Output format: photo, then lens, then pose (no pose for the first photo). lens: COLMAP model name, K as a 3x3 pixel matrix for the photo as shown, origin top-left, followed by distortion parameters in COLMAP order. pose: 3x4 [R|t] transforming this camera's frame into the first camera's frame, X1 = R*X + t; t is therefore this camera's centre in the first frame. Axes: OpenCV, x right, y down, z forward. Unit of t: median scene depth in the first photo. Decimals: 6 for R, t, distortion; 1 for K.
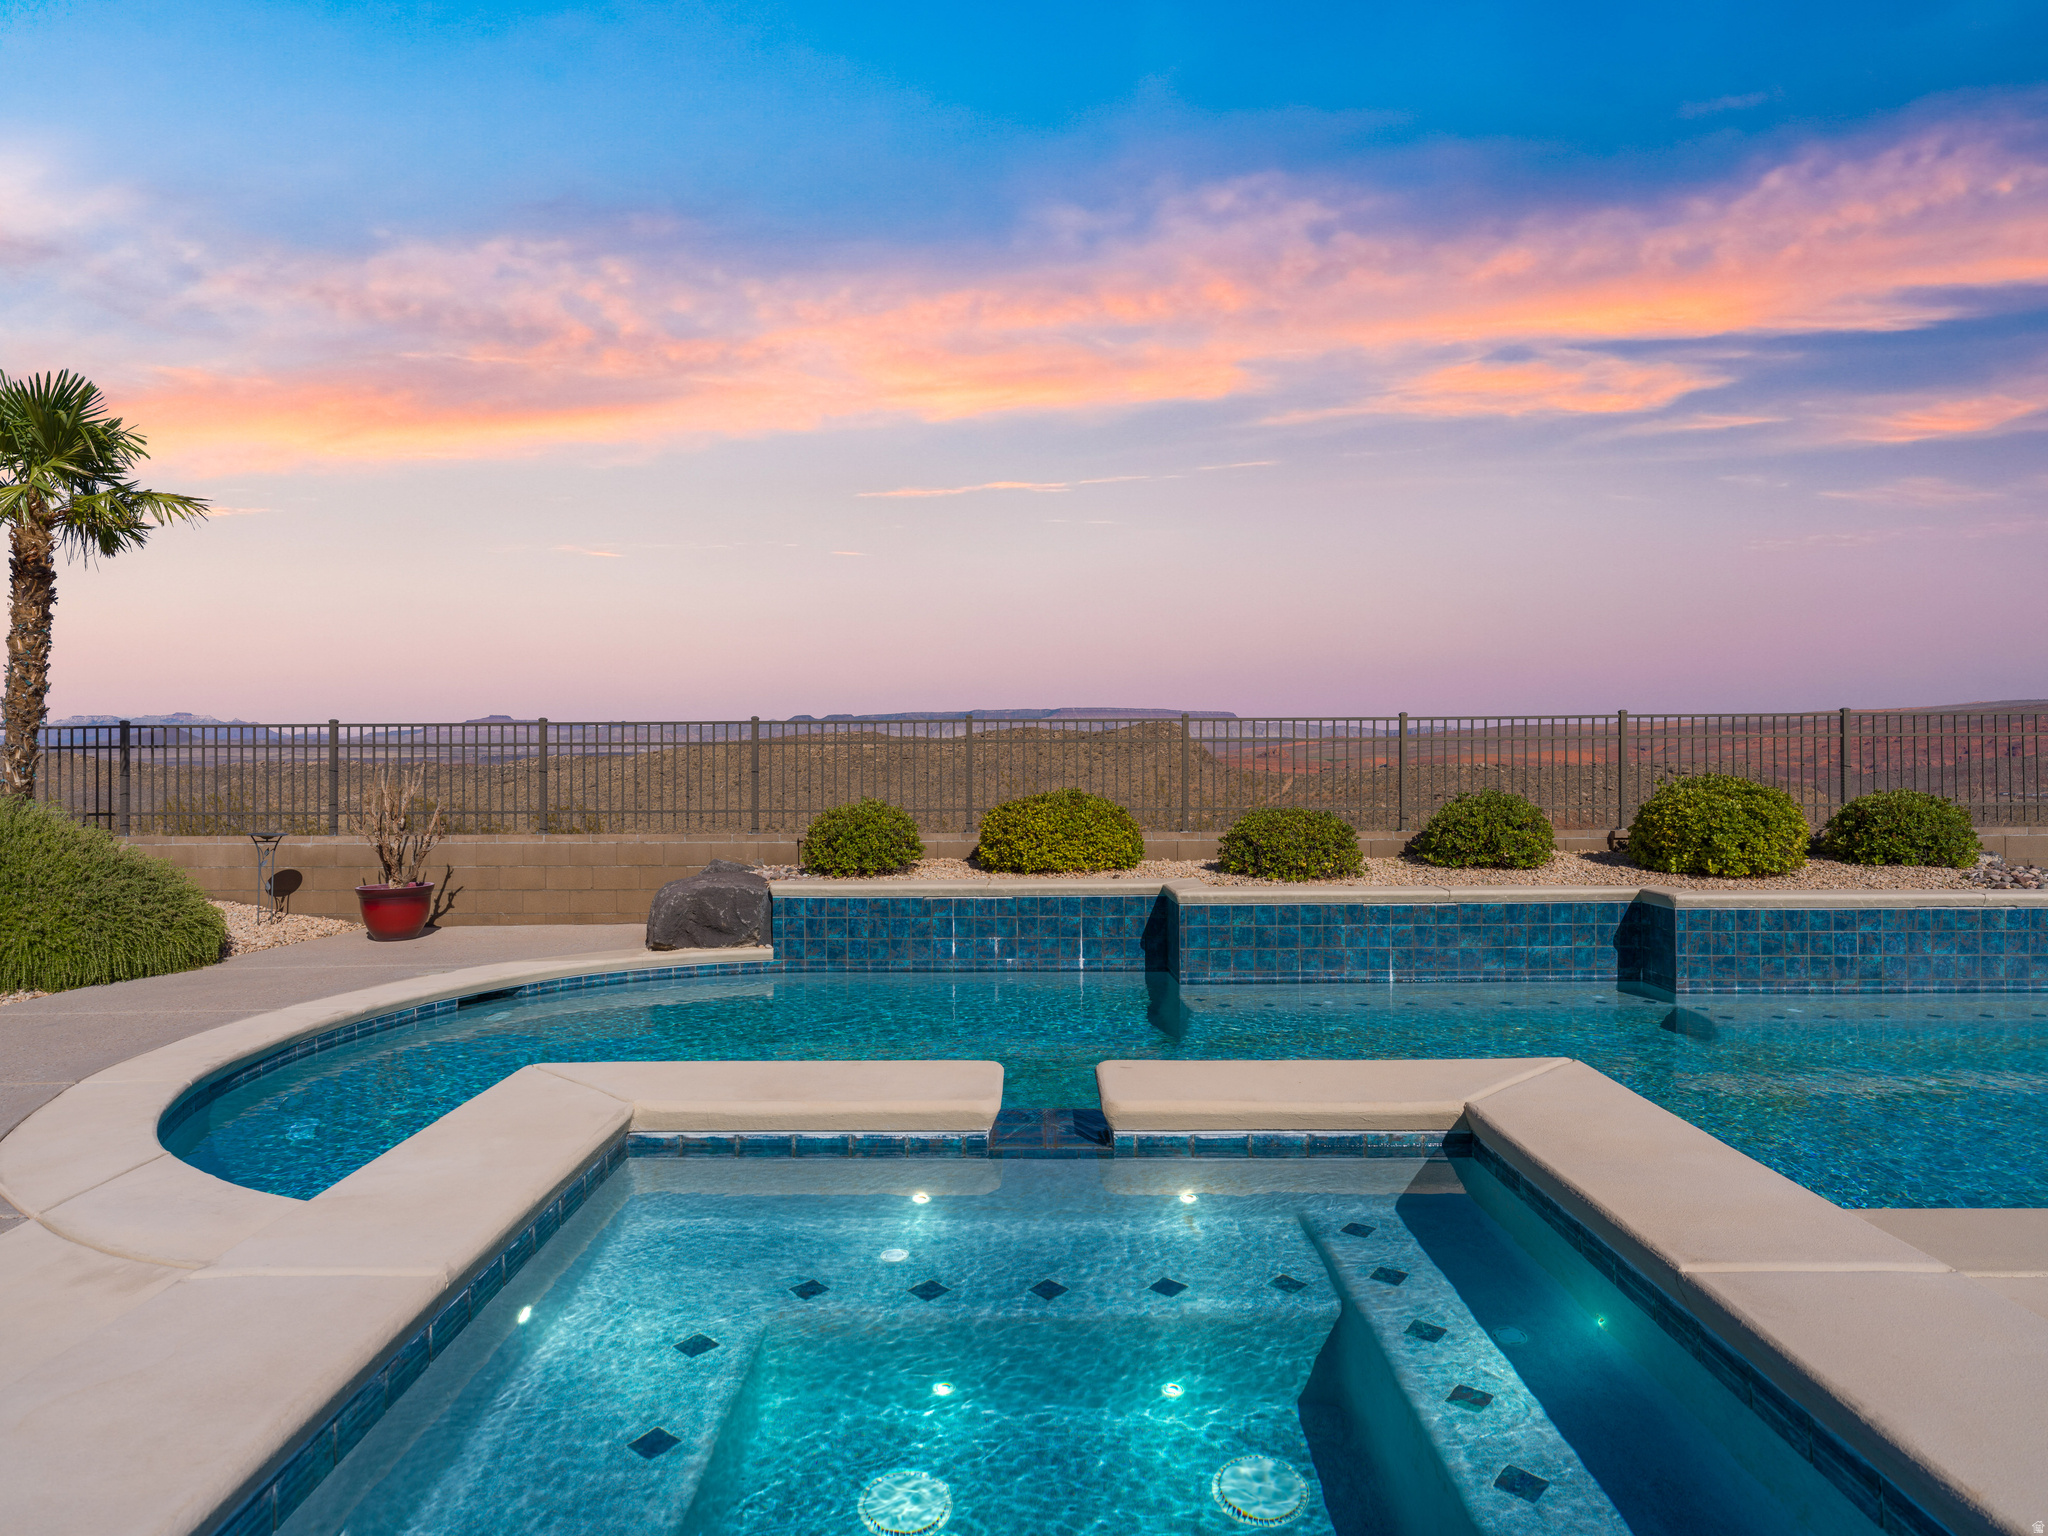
lens RADIAL K [[1210.0, 0, 1024.0], [0, 1210.0, 768.0], [0, 0, 1]] dist [0.000111, -0.000503]
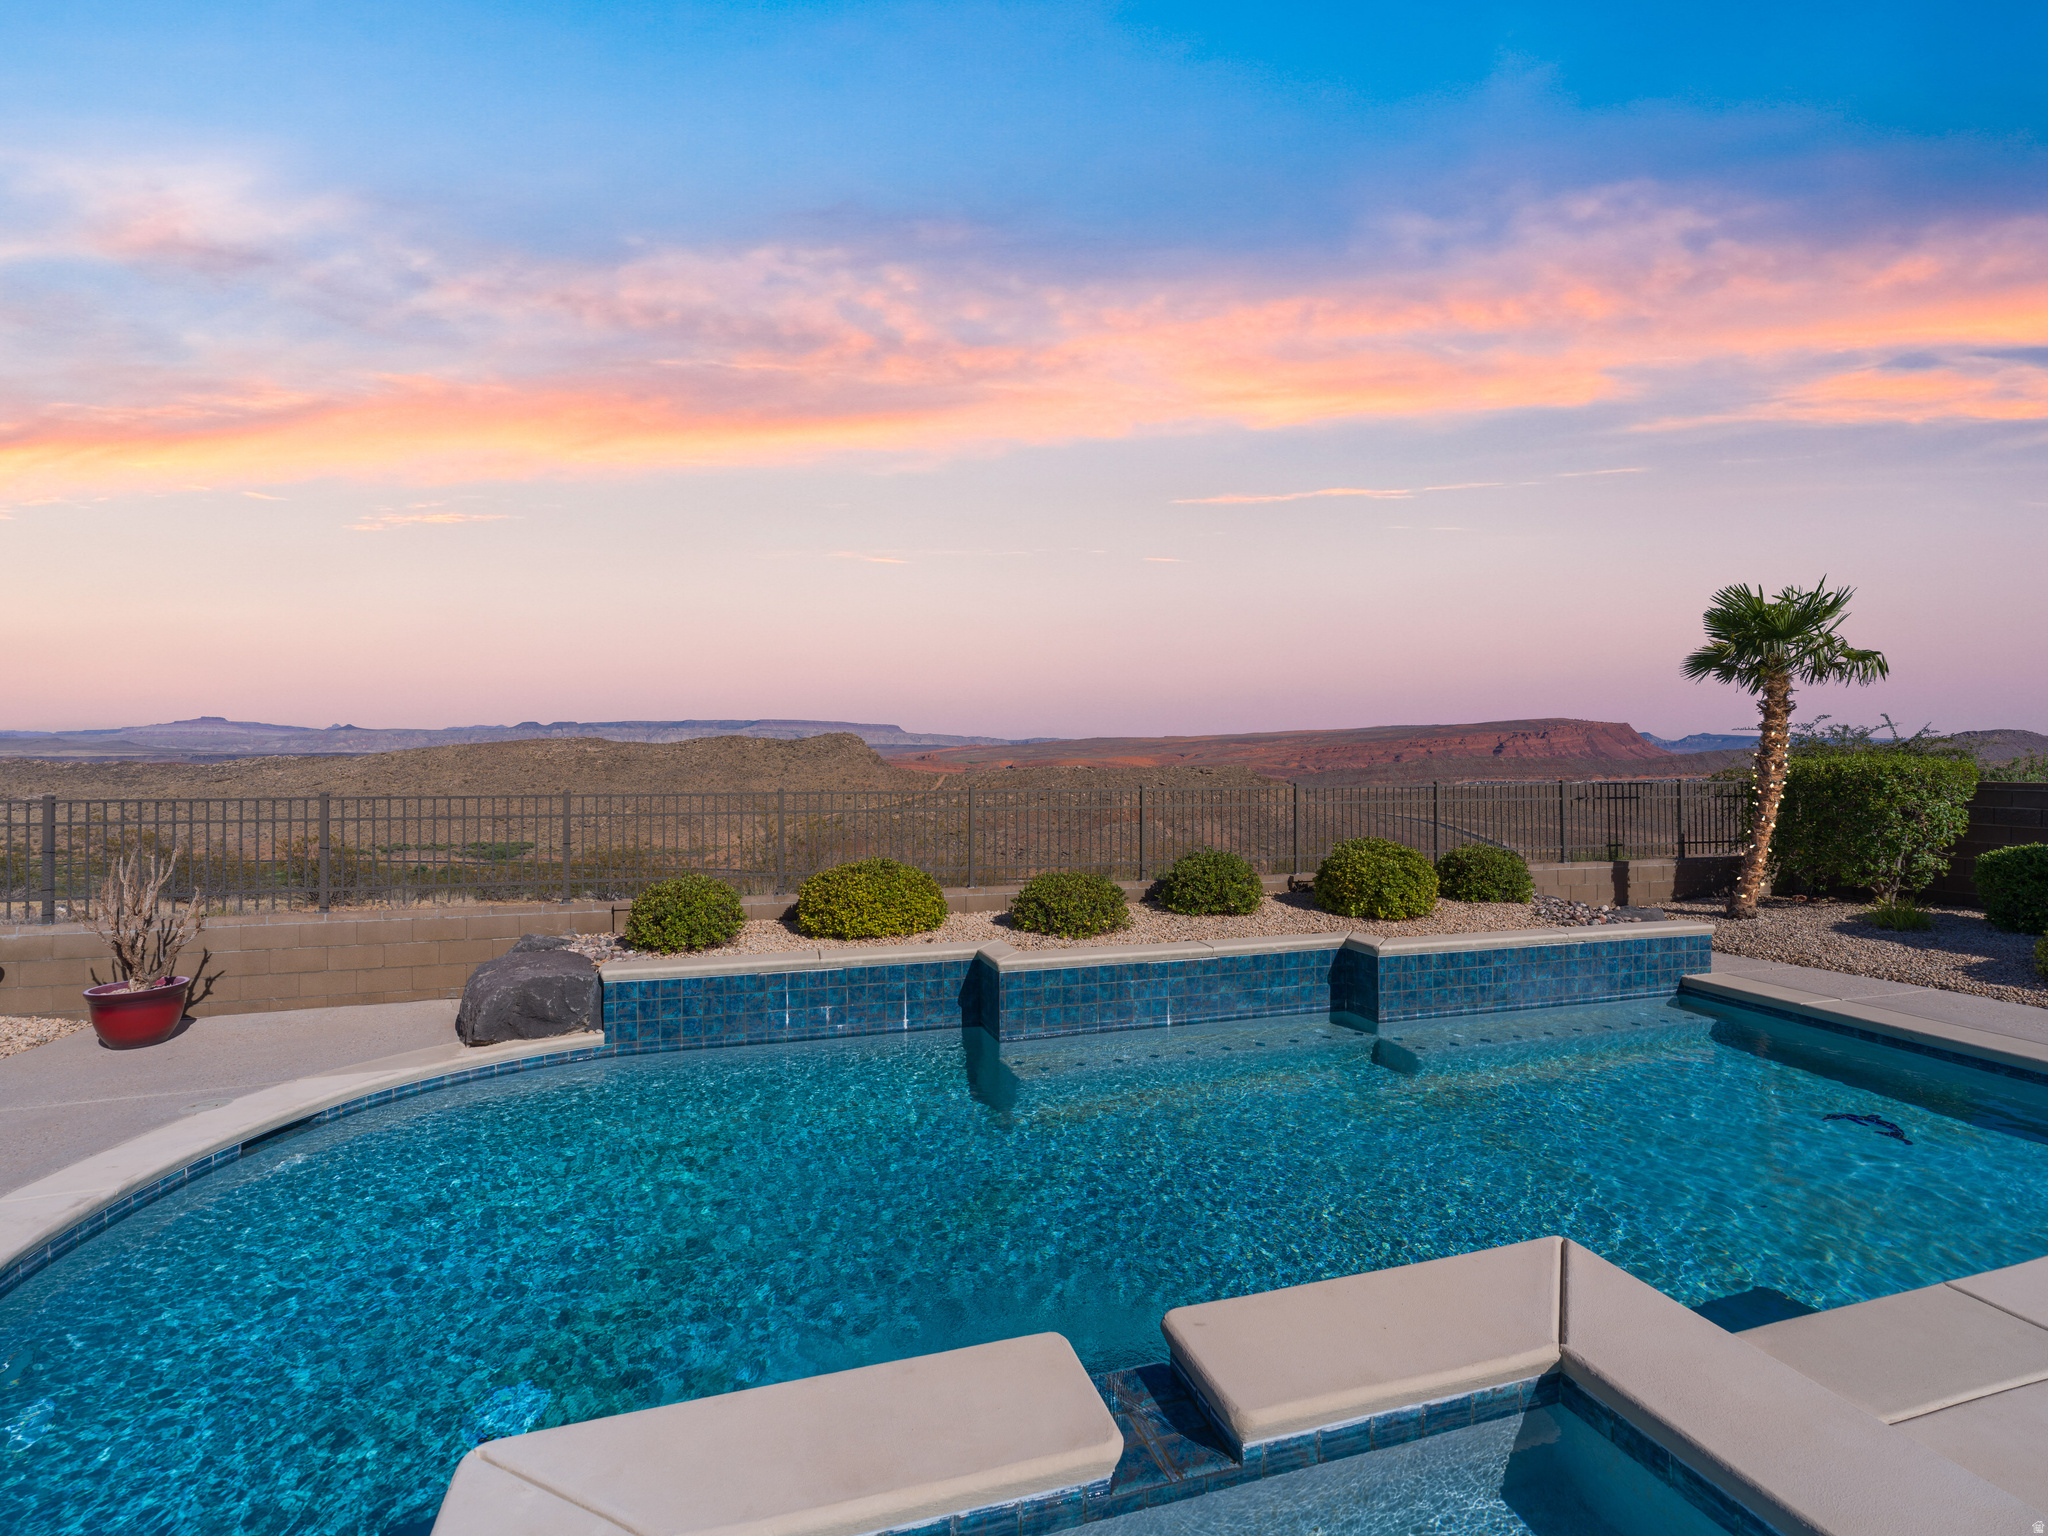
lens RADIAL K [[935.4, 0, 1024.0], [0, 935.4, 768.0], [0, 0, 1]] dist [0.001769, -0.000341]
pose [[0.953865, 0.001872, 0.300229, -0.107322], [-0.001821, 0.999998, -0.000449, -0.073974], [-0.300229, -0.000119, 0.953867, 0.144232]]
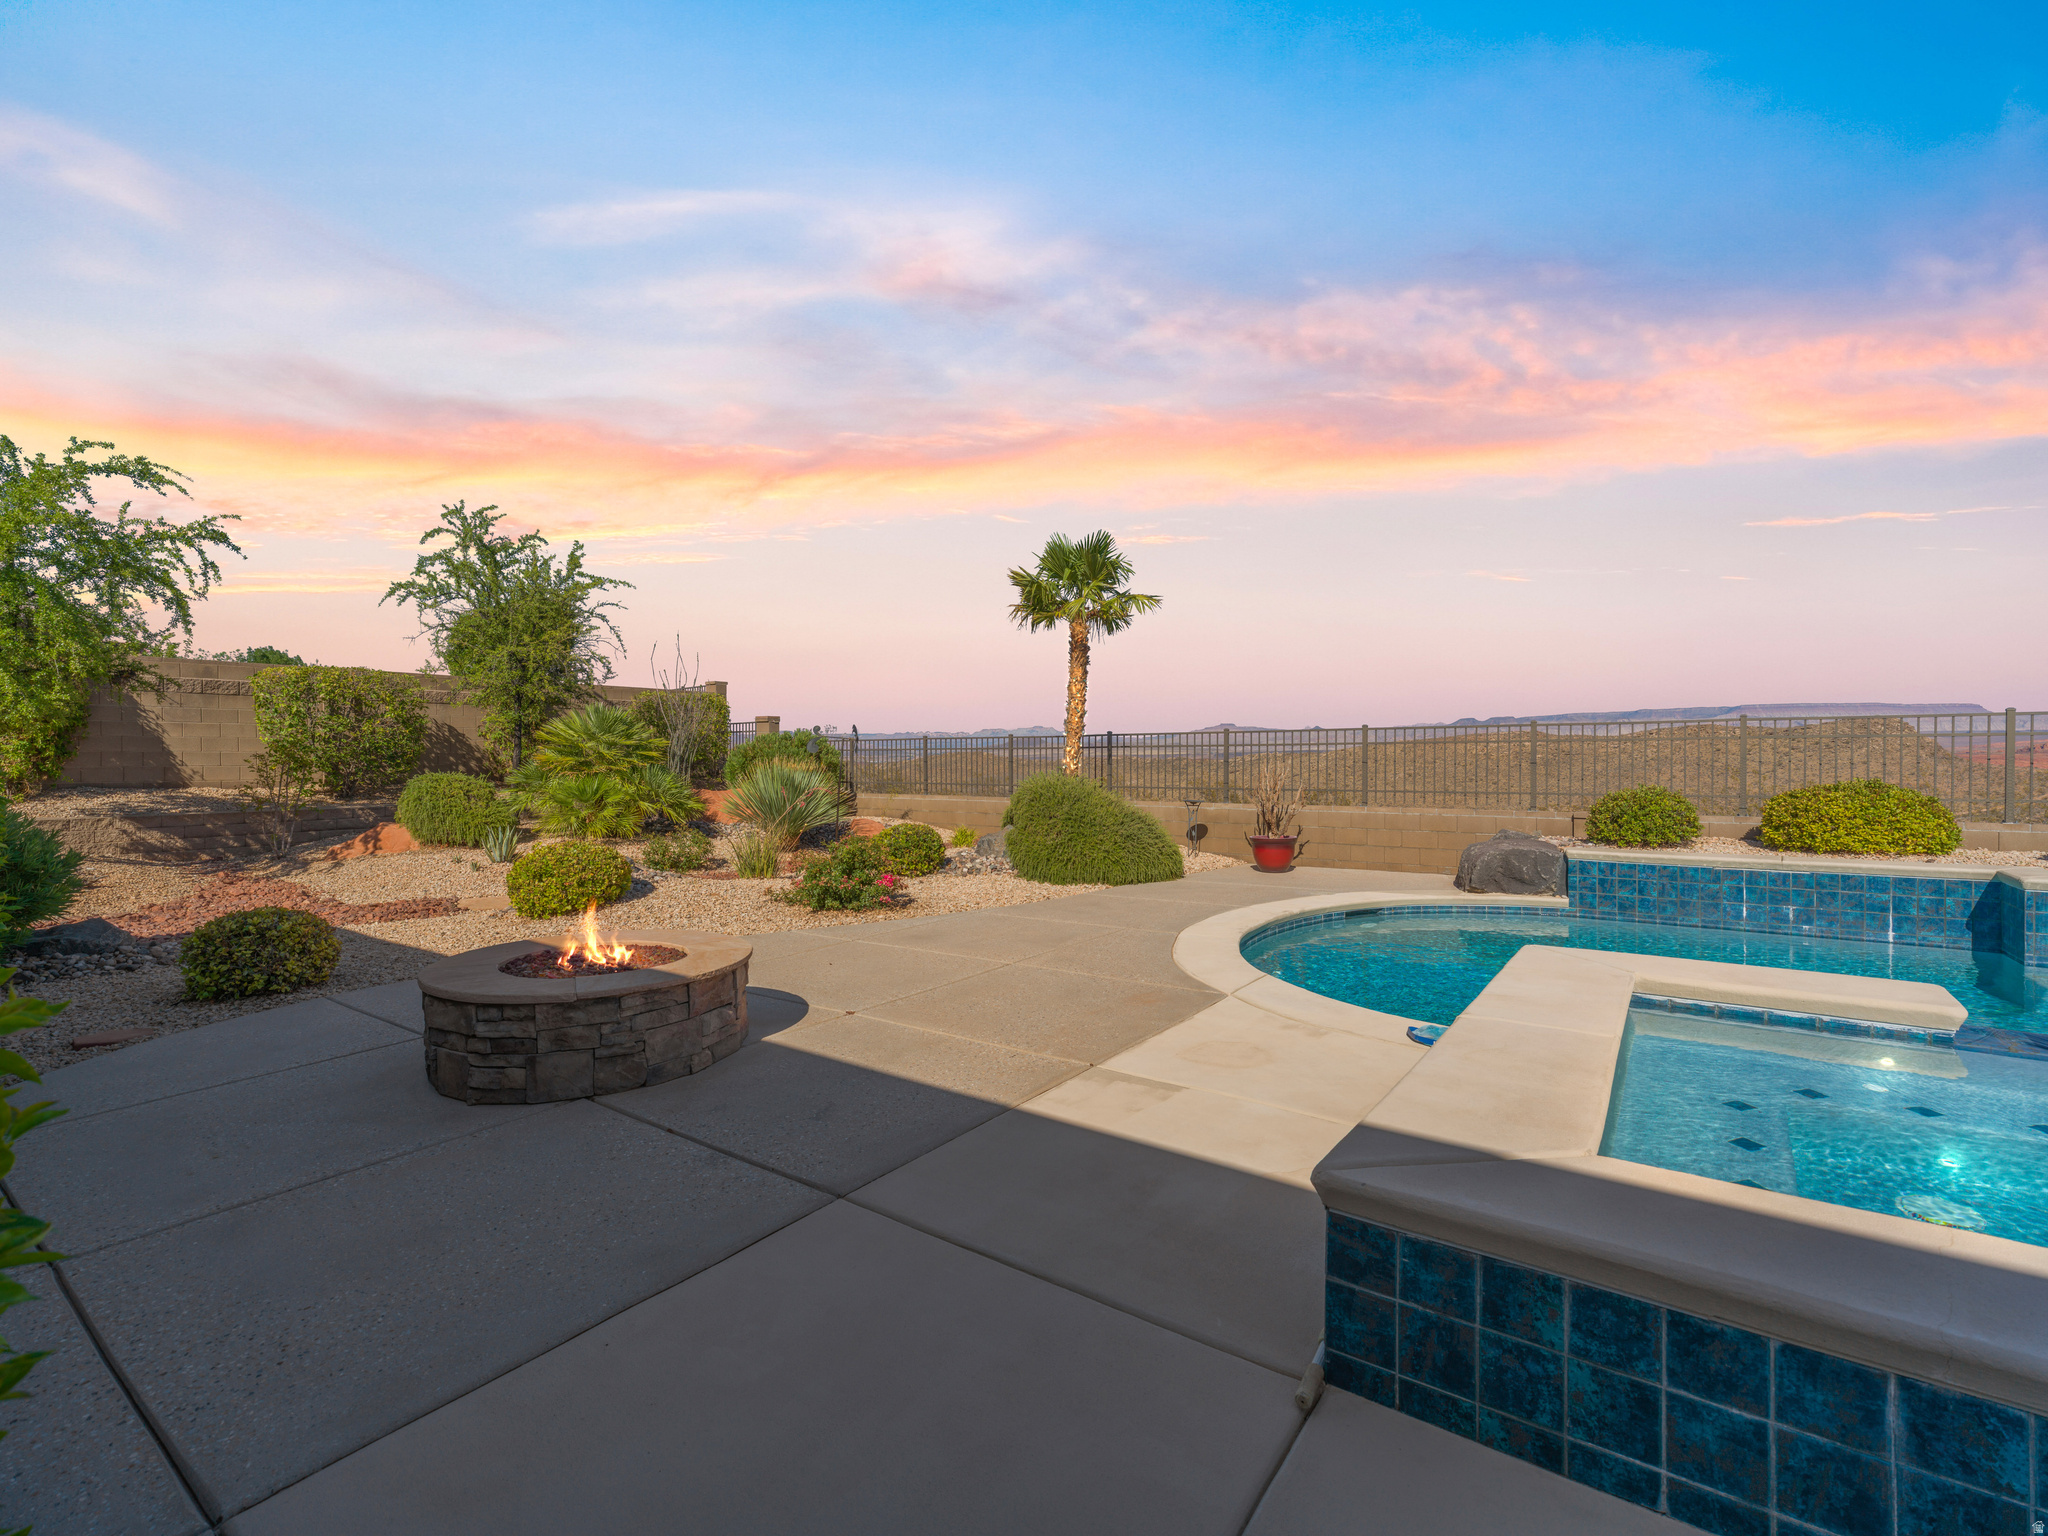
lens RADIAL K [[935.4, 0, 1024.0], [0, 935.4, 768.0], [0, 0, 1]] dist [0.001769, -0.000341]
pose [[0.811863, 0.006506, -0.583812, -0.096428], [-0.003105, 0.999972, 0.006827, 0.003889], [0.583840, -0.003730, 0.811860, -0.154564]]
